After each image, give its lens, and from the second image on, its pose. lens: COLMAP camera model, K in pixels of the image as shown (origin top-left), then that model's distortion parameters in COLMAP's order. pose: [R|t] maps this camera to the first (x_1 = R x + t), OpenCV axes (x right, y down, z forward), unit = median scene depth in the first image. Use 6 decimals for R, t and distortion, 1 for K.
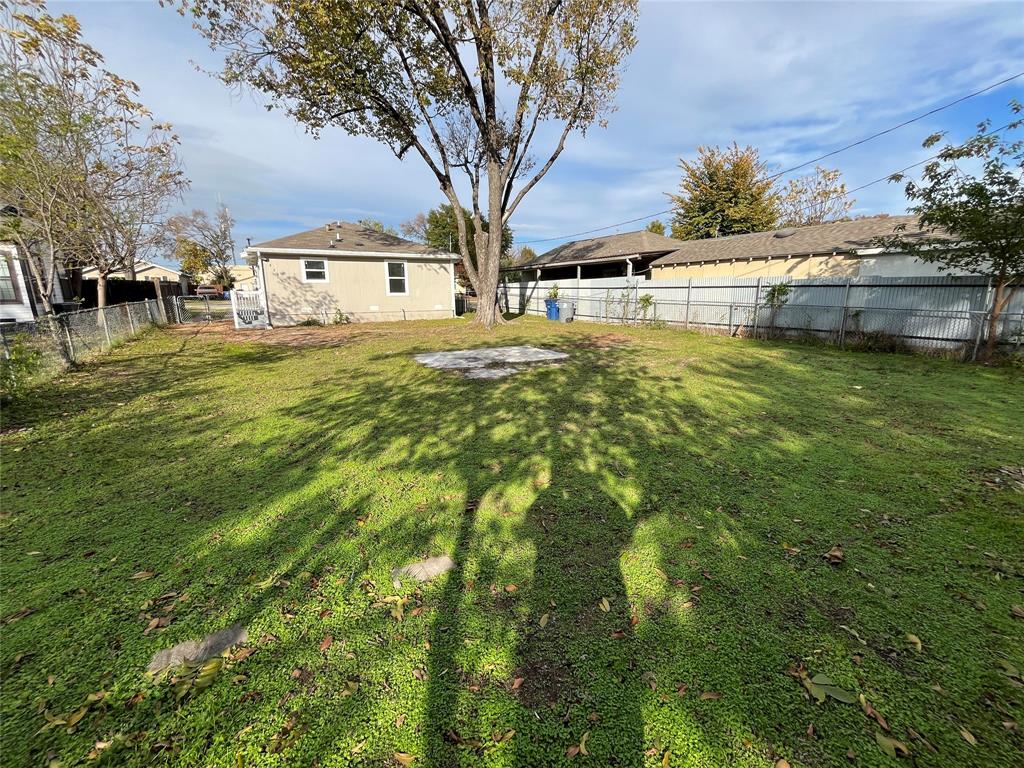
lens RADIAL K [[414.5, 0, 513.8], [0, 414.5, 383.0], [0, 0, 1]] dist [-0.000181, -0.000253]
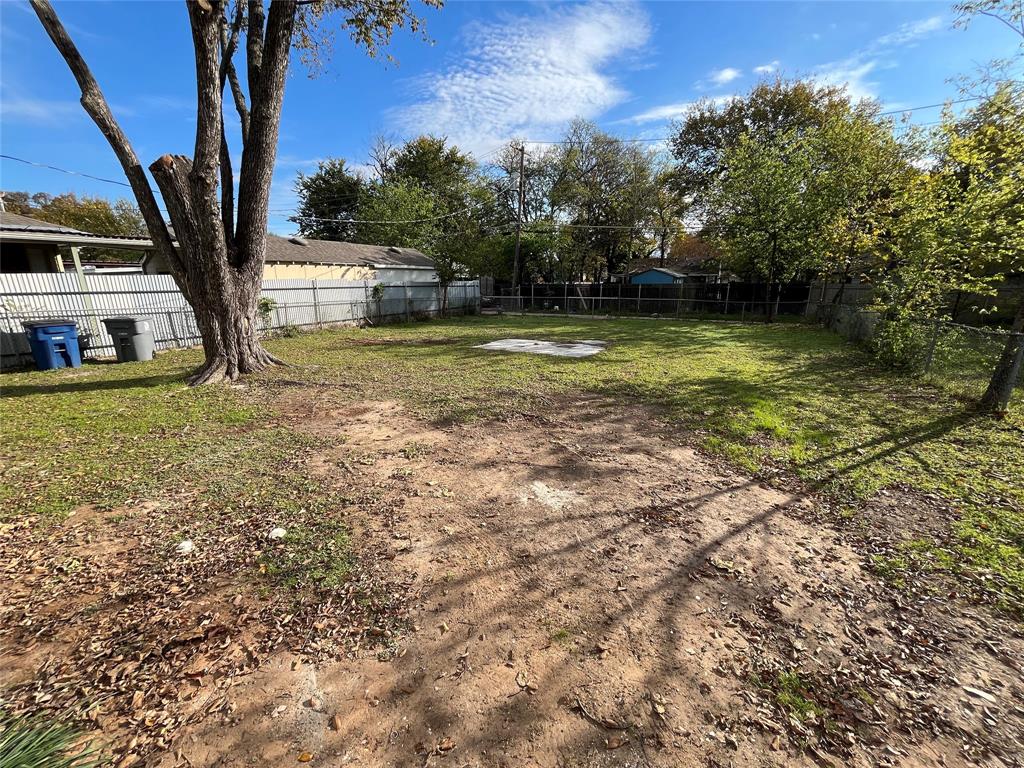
lens RADIAL K [[414.5, 0, 513.8], [0, 414.5, 383.0], [0, 0, 1]] dist [-0.000181, -0.000253]
pose [[-0.529402, -0.189144, 0.827017, -0.787776], [0.202114, 0.918642, 0.339479, -0.296612], [-0.823944, 0.346873, -0.448103, 1.272176]]
